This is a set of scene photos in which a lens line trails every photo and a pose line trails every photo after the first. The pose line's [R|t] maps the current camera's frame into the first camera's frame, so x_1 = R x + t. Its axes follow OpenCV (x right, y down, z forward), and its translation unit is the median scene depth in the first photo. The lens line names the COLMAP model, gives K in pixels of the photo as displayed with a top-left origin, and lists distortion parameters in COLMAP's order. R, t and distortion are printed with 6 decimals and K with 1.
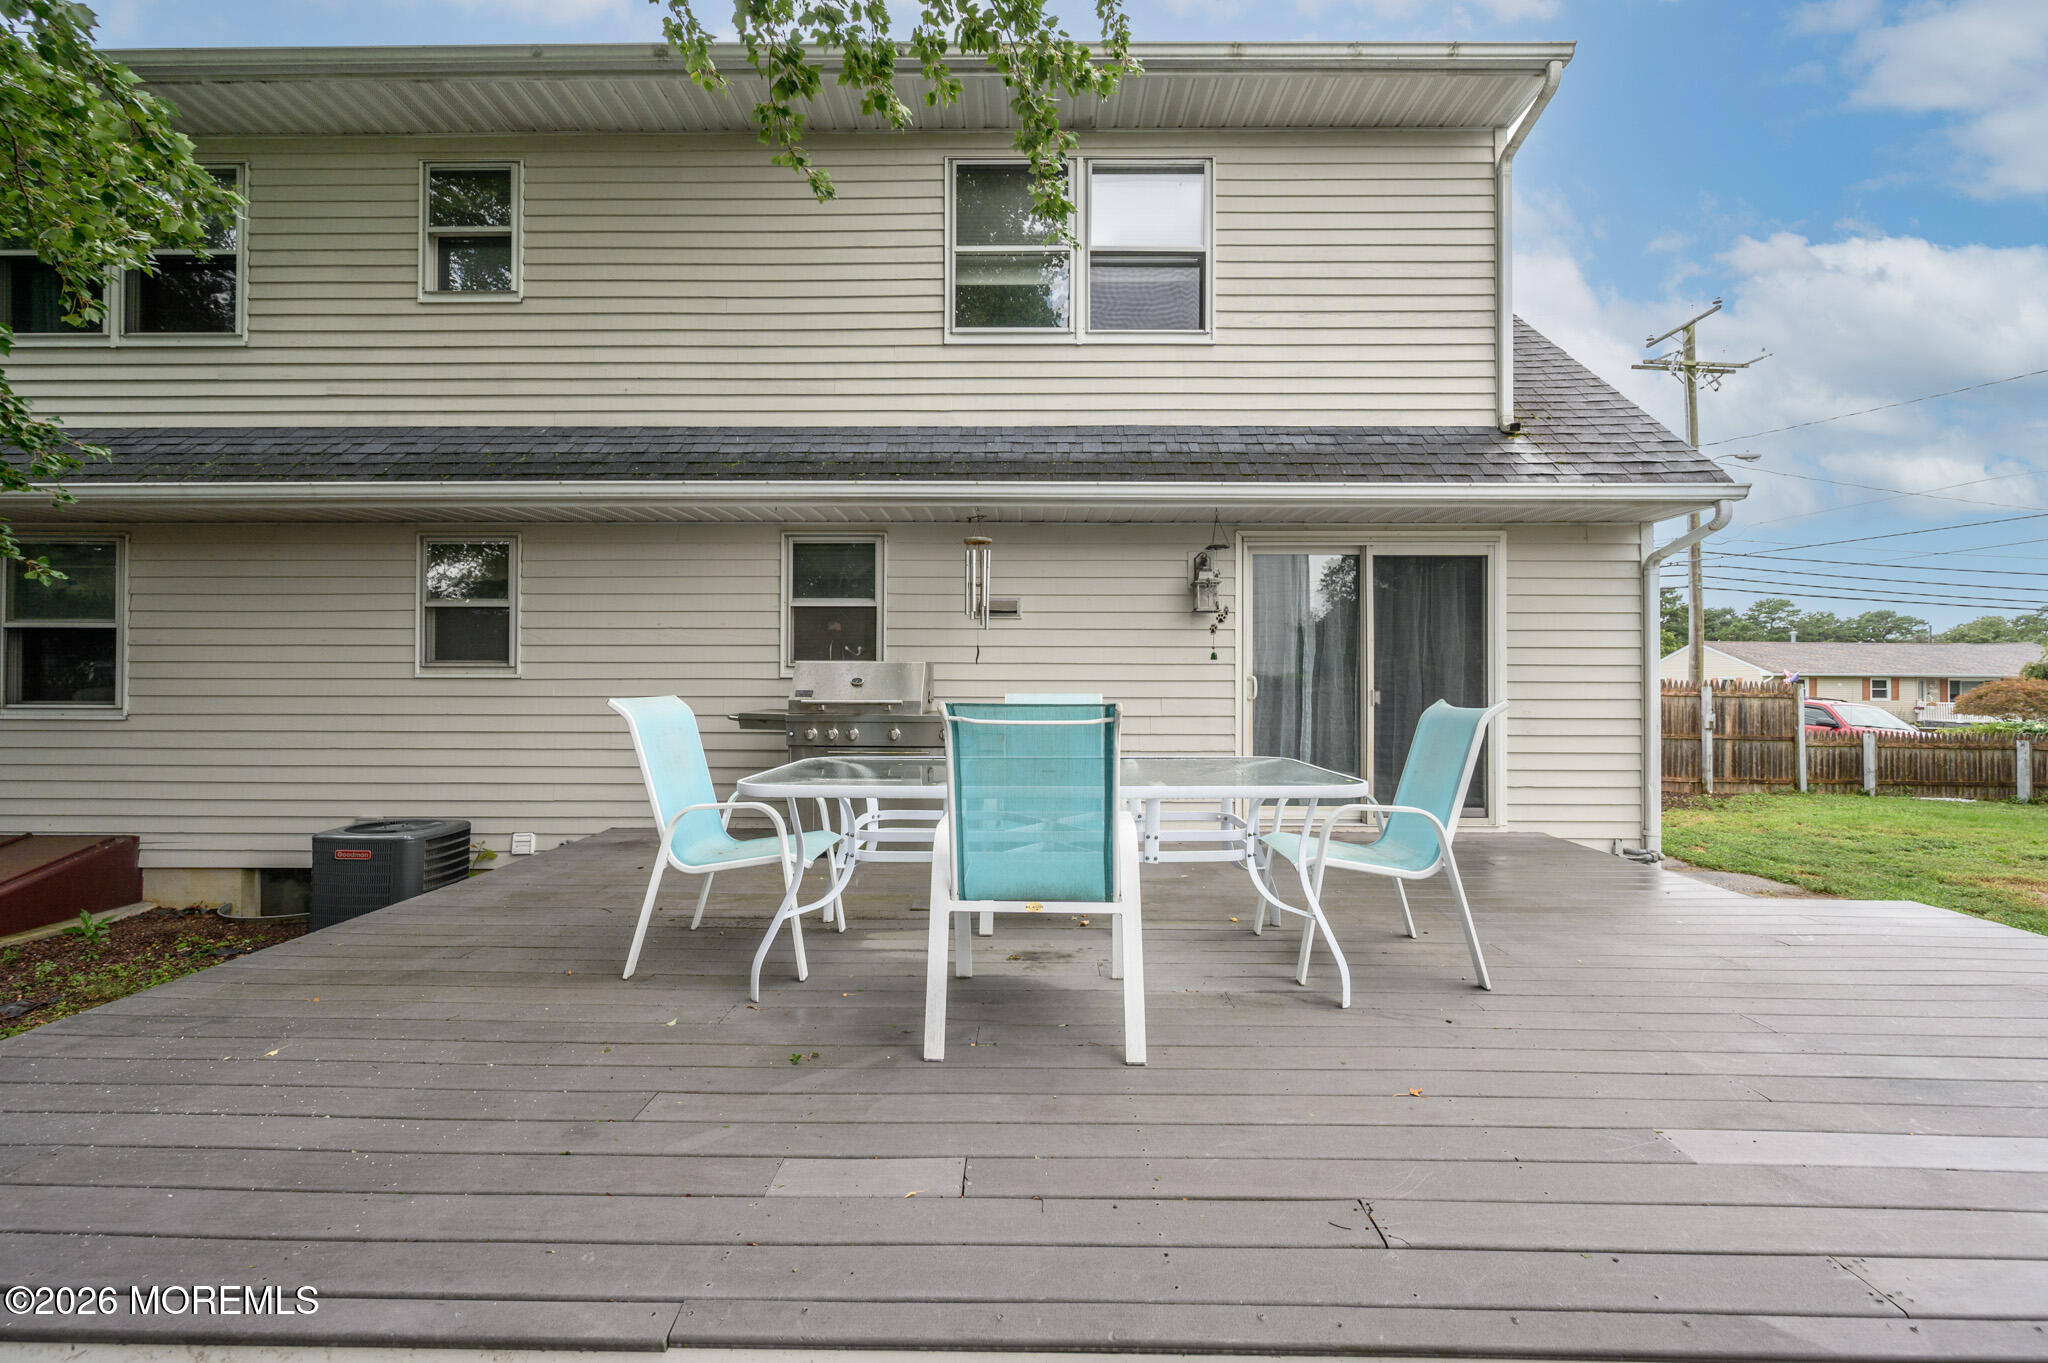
lens RADIAL K [[865.8, 0, 1024.5], [0, 865.8, 695.7], [0, 0, 1]] dist [0.000865, -0.000119]
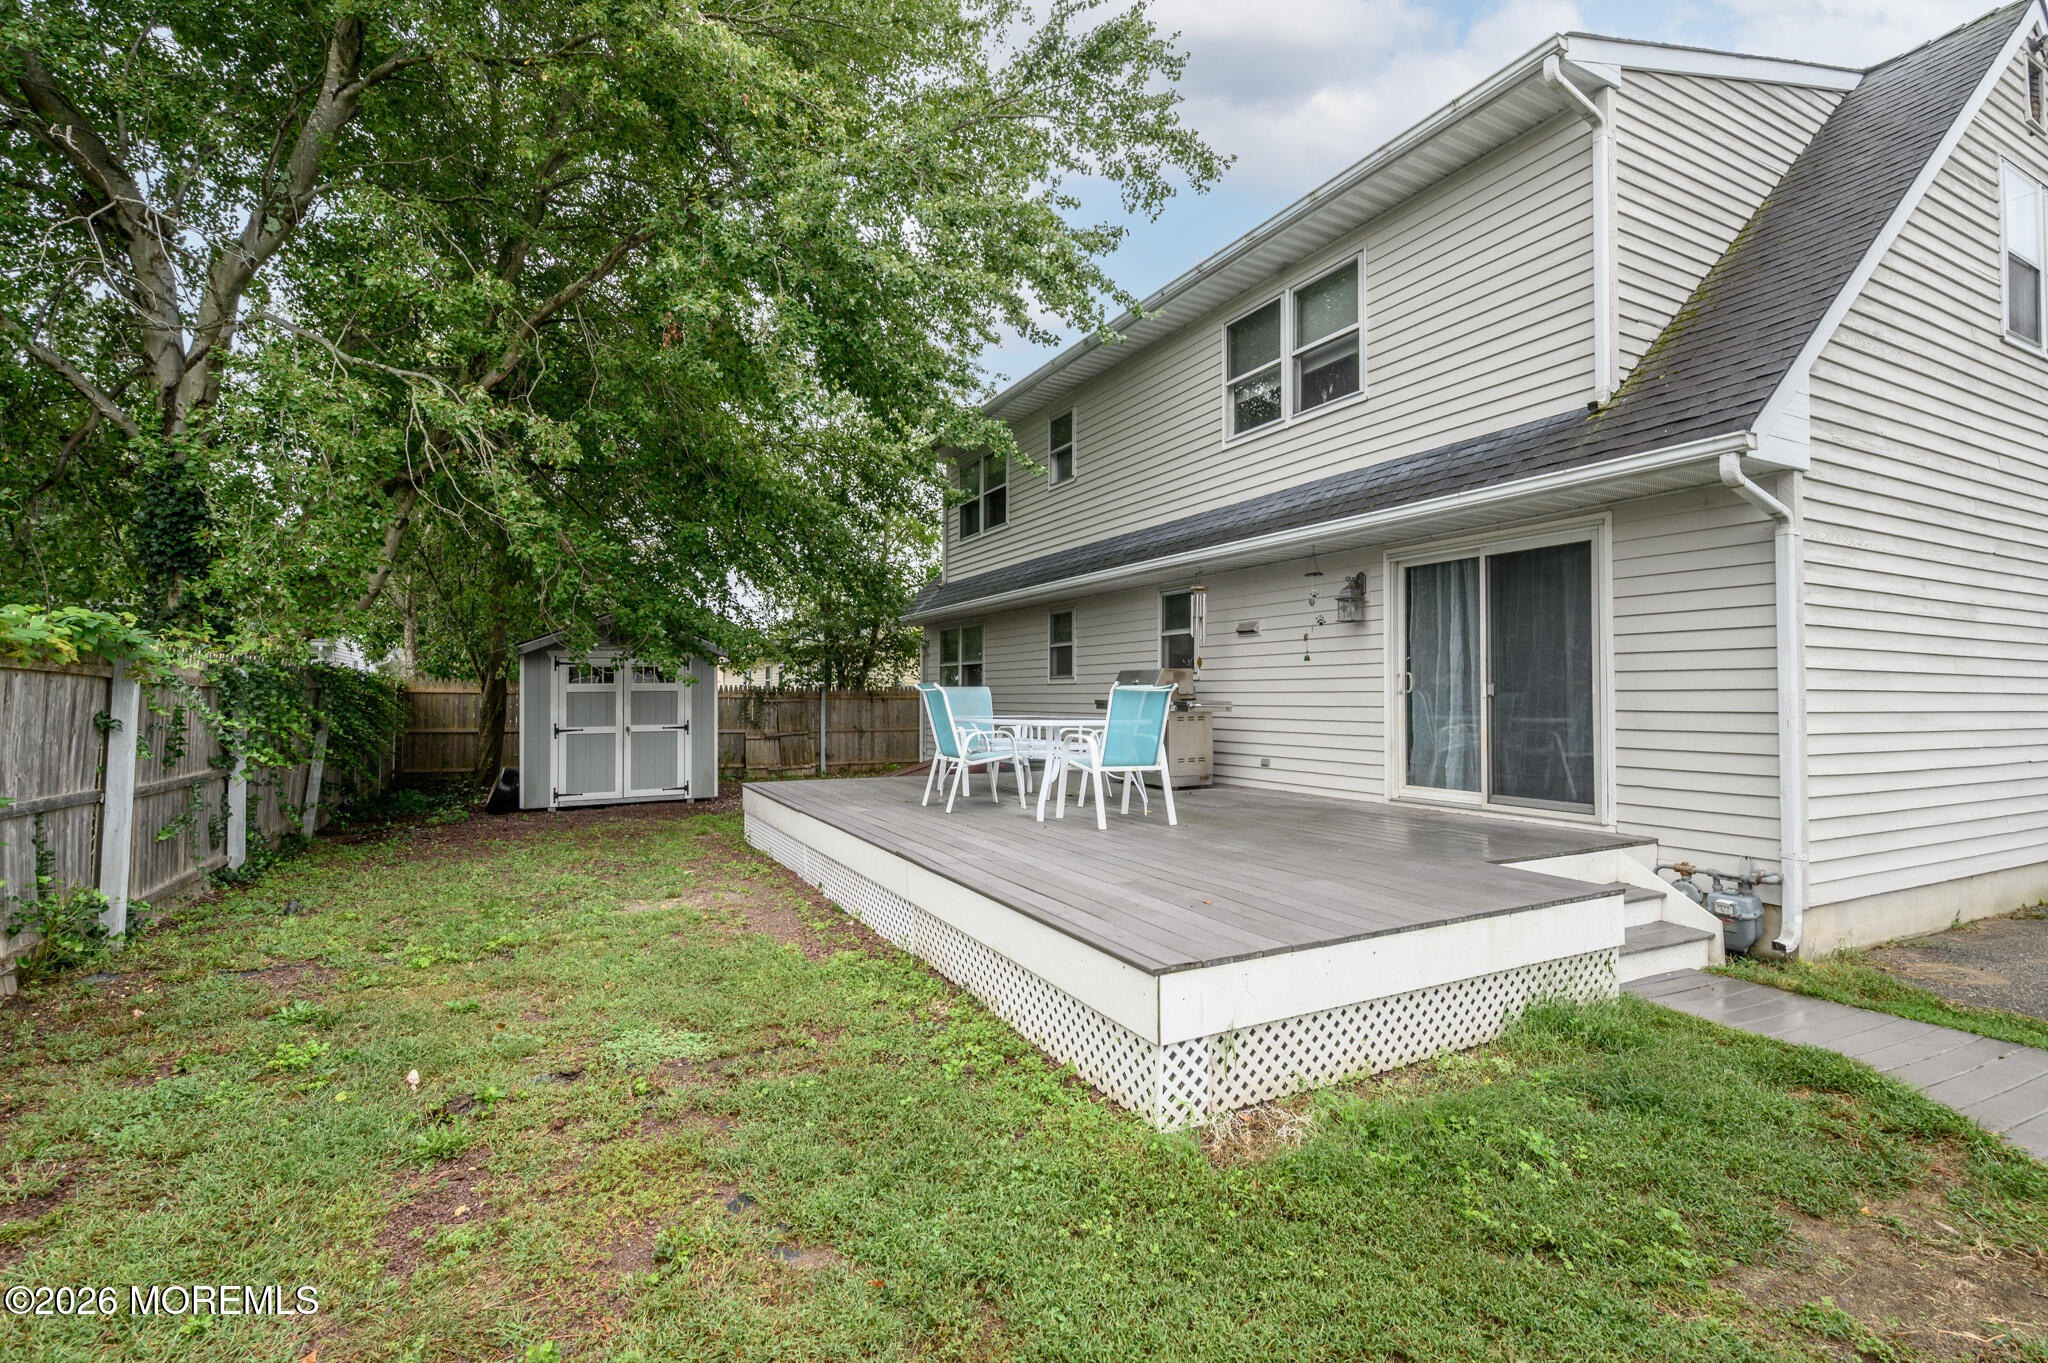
lens RADIAL K [[945.5, 0, 1028.8], [0, 945.5, 673.2], [0, 0, 1]] dist [0.001789, 0.000086]
pose [[0.473892, -0.023841, -0.880260, 1.145578], [-0.000079, 0.999632, -0.027116, 0.013116], [0.880583, 0.012920, 0.473716, -0.041901]]
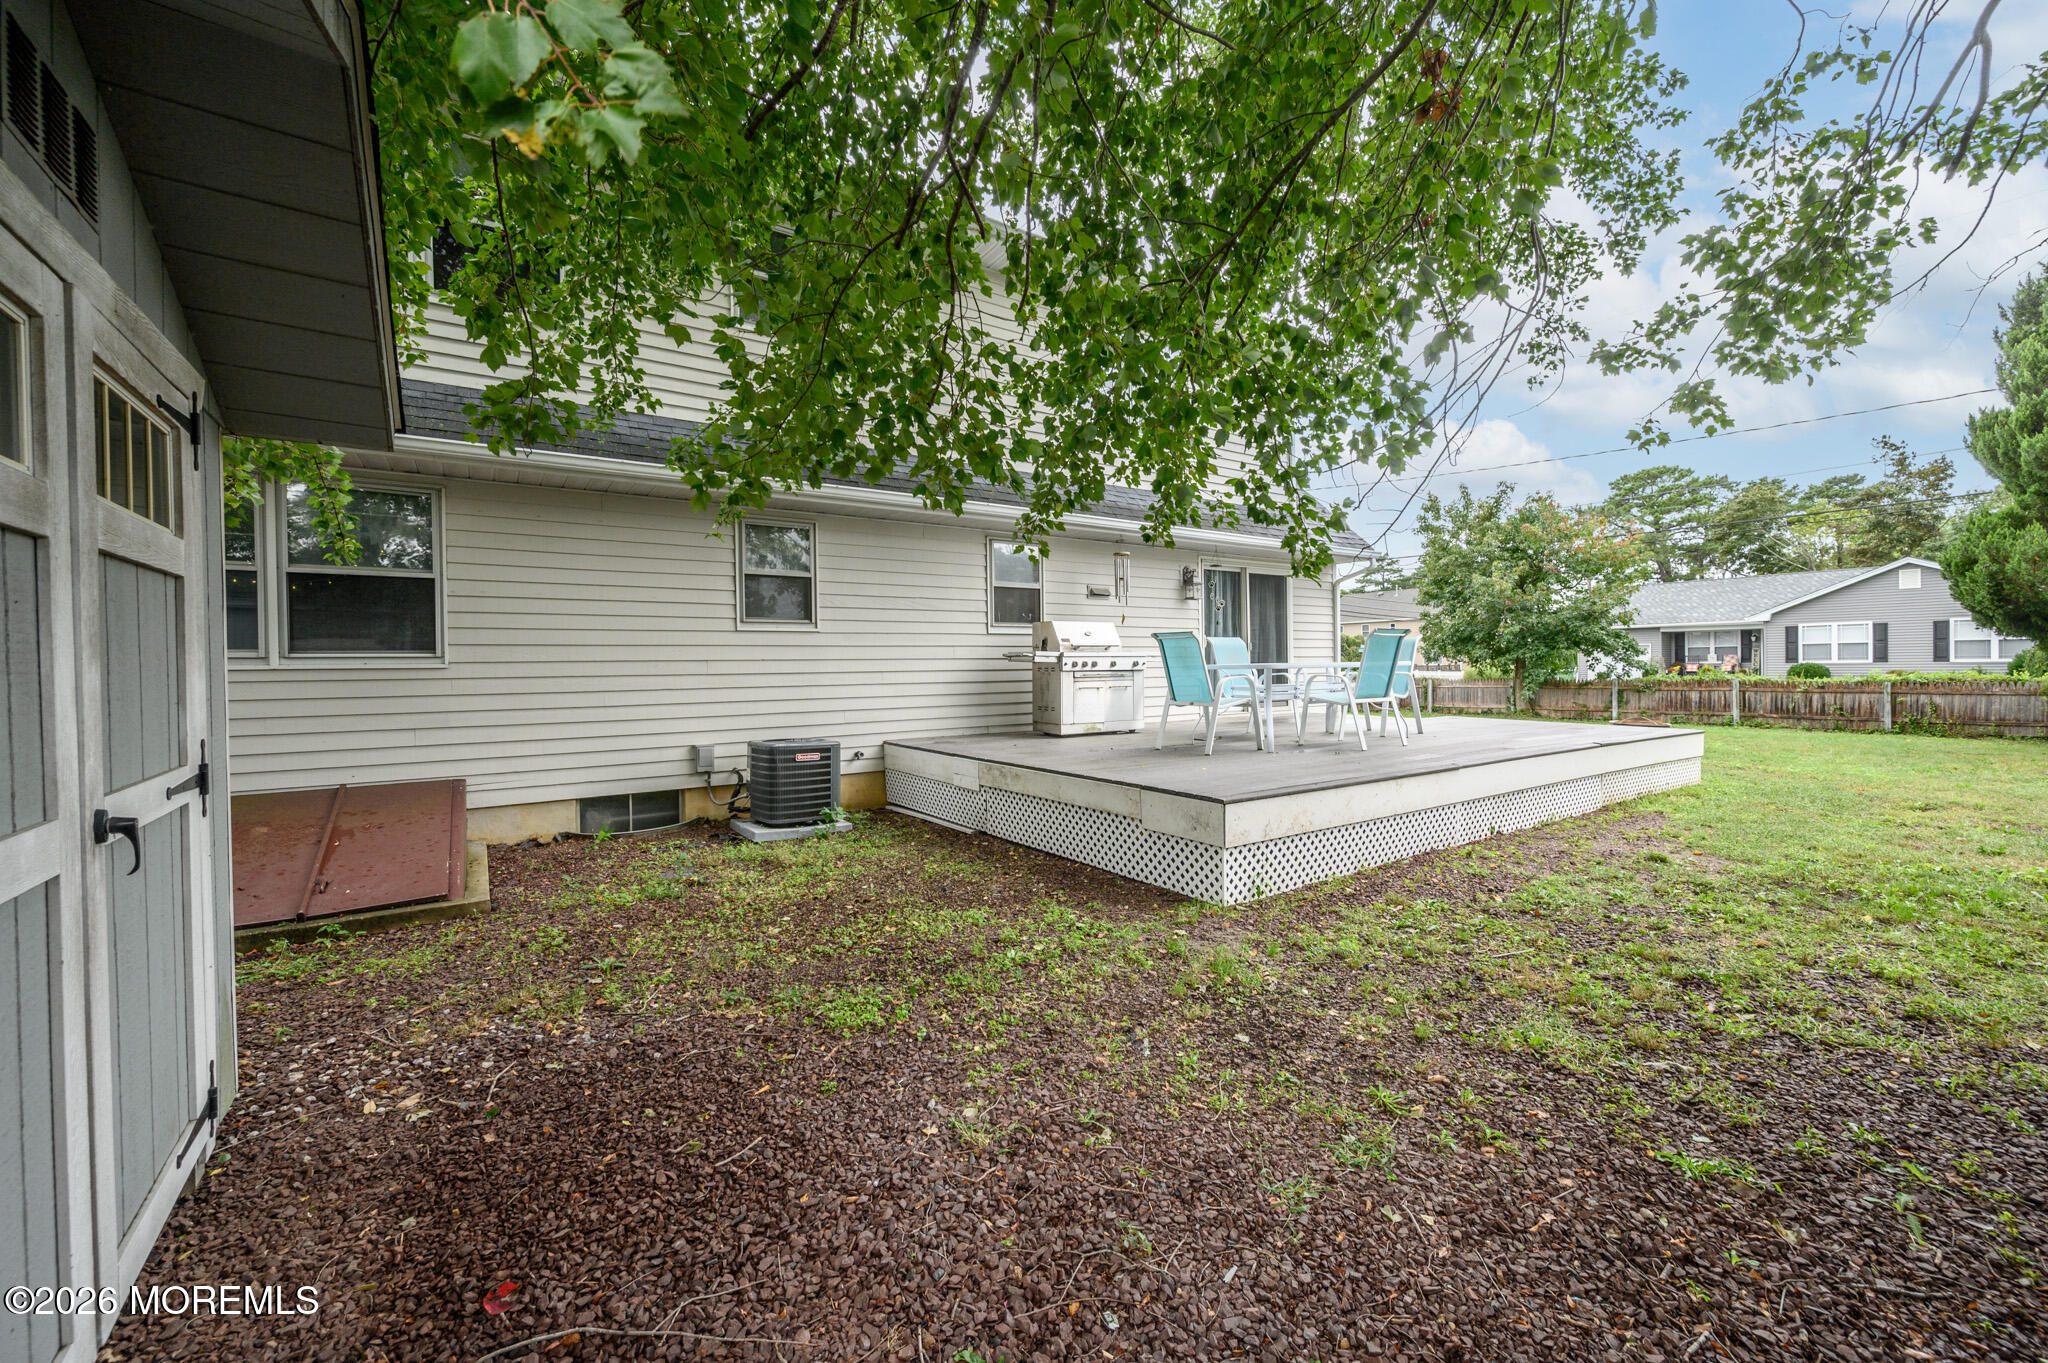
lens RADIAL K [[807.6, 0, 1020.7], [0, 807.6, 671.6], [0, 0, 1]] dist [-0.000845, 0.000609]
pose [[0.812746, -0.018170, 0.582335, -1.083745], [0.017020, 0.999827, 0.007443, 0.037353], [-0.582369, 0.003862, 0.812915, -0.193512]]
